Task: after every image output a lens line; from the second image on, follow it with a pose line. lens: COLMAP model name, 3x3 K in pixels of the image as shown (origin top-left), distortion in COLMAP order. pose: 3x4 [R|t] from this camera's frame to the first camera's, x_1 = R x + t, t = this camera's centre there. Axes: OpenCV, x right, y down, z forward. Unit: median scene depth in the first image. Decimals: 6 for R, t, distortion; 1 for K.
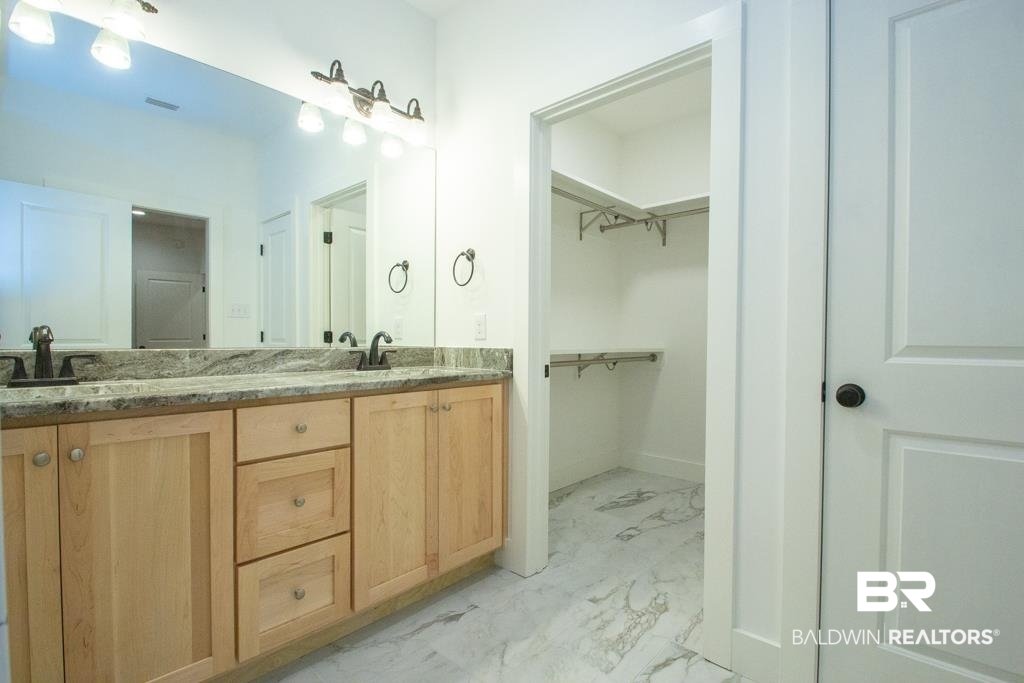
lens RADIAL K [[478.6, 0, 515.6], [0, 478.6, 348.8], [0, 0, 1]] dist [0.011804, -0.015679]
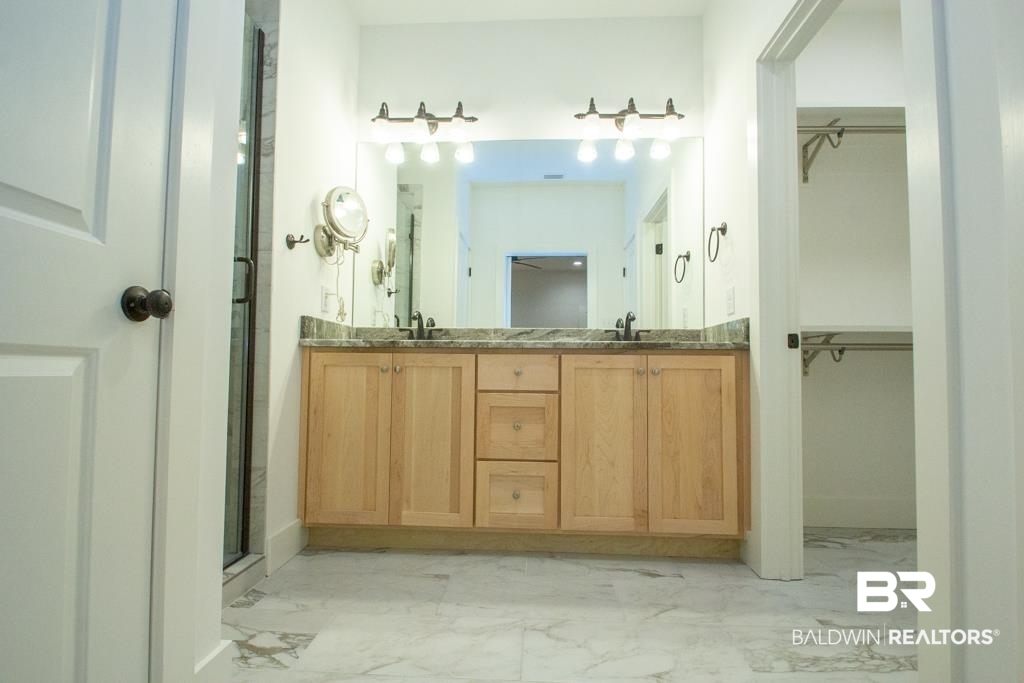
lens RADIAL K [[478.6, 0, 515.6], [0, 478.6, 348.8], [0, 0, 1]] dist [0.011804, -0.015679]
pose [[0.632158, -0.034108, -0.774089, 0.487876], [-0.020920, 0.997915, -0.061055, 0.144935], [0.774557, 0.054790, 0.630126, 0.099515]]
